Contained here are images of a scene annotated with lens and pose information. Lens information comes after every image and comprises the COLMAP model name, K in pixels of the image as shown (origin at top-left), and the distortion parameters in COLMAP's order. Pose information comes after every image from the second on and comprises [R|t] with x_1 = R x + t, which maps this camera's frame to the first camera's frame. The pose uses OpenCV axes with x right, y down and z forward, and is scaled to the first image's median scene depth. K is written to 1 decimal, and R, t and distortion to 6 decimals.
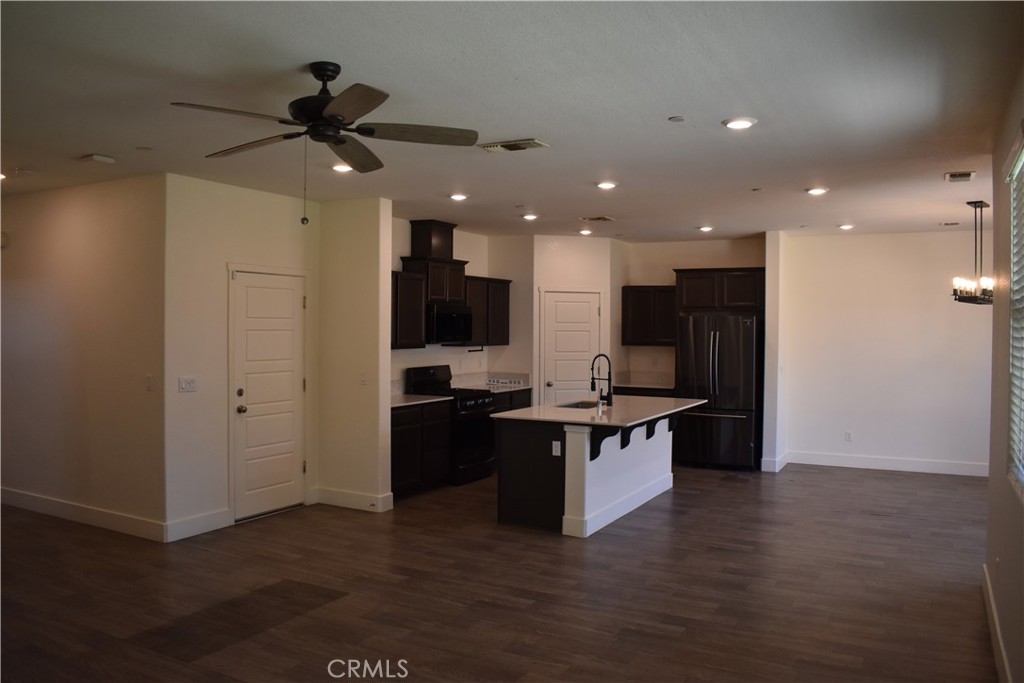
lens RADIAL K [[800.8, 0, 507.8], [0, 800.8, 337.9], [0, 0, 1]] dist [-0.099739, 0.007913]
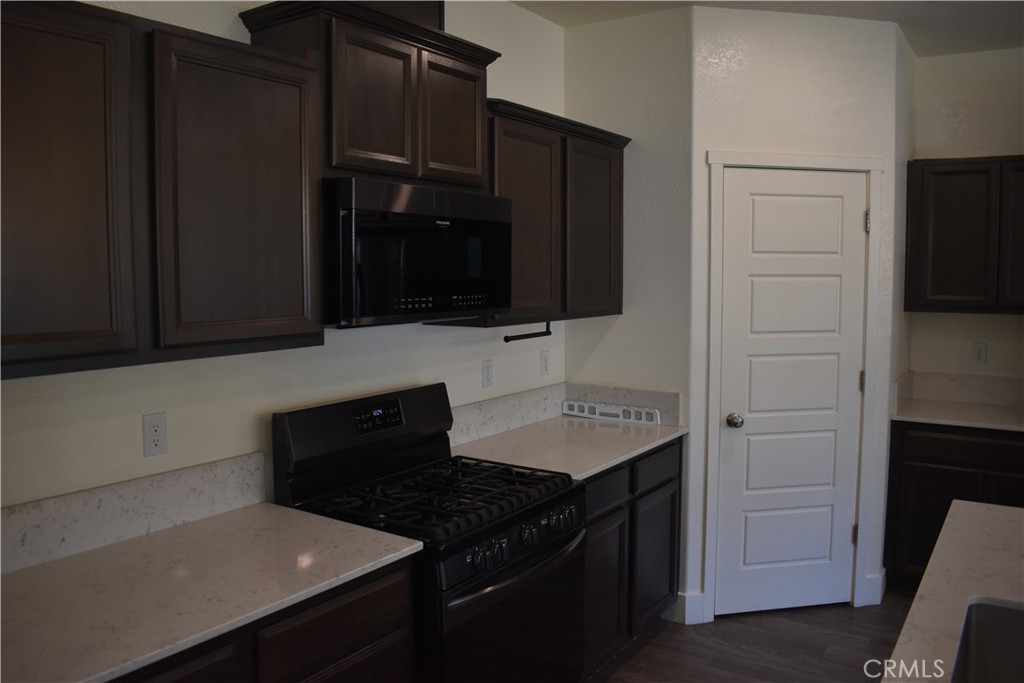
lens RADIAL K [[800.8, 0, 507.8], [0, 800.8, 337.9], [0, 0, 1]] dist [-0.099739, 0.007913]
pose [[0.994299, -0.000614, -0.106623, -0.013003], [0.008023, 0.997579, 0.069071, -0.006700], [0.106323, -0.069533, 0.991897, 0.682291]]
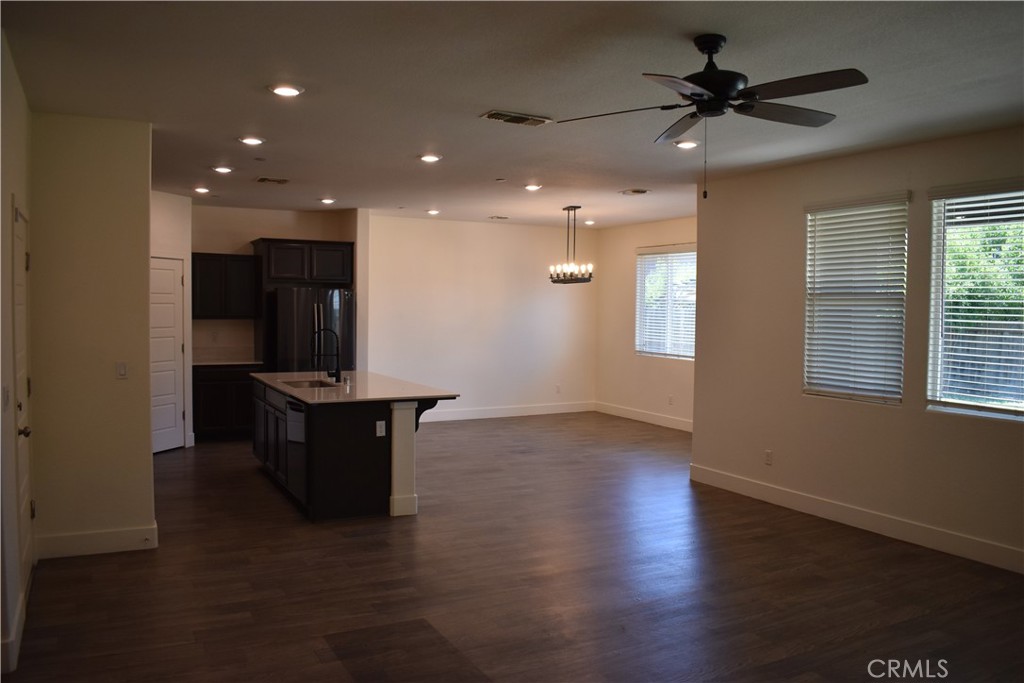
lens RADIAL K [[800.8, 0, 507.8], [0, 800.8, 337.9], [0, 0, 1]] dist [-0.099739, 0.007913]
pose [[0.546672, -0.036000, 0.836573, -0.455119], [0.003213, 0.999158, 0.040898, -0.005184], [-0.837341, -0.019670, 0.546327, 0.253416]]
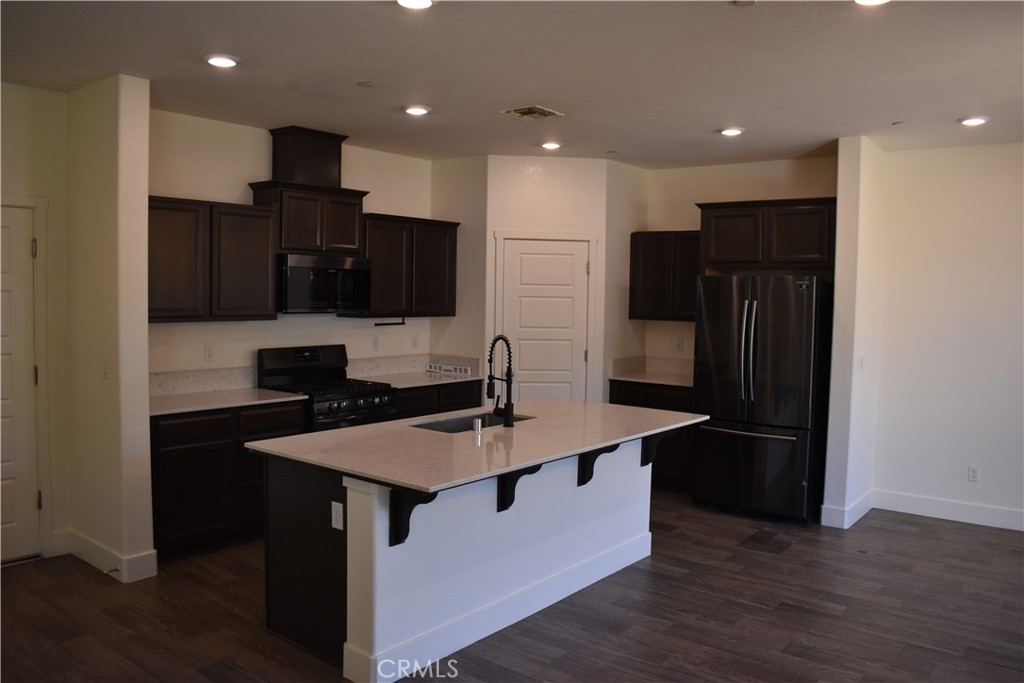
lens RADIAL K [[800.8, 0, 507.8], [0, 800.8, 337.9], [0, 0, 1]] dist [-0.099739, 0.007913]
pose [[0.984016, 0.020089, -0.176942, 0.185122], [-0.012834, 0.999033, 0.042053, -0.002324], [0.177616, -0.039110, 0.983322, 0.354151]]
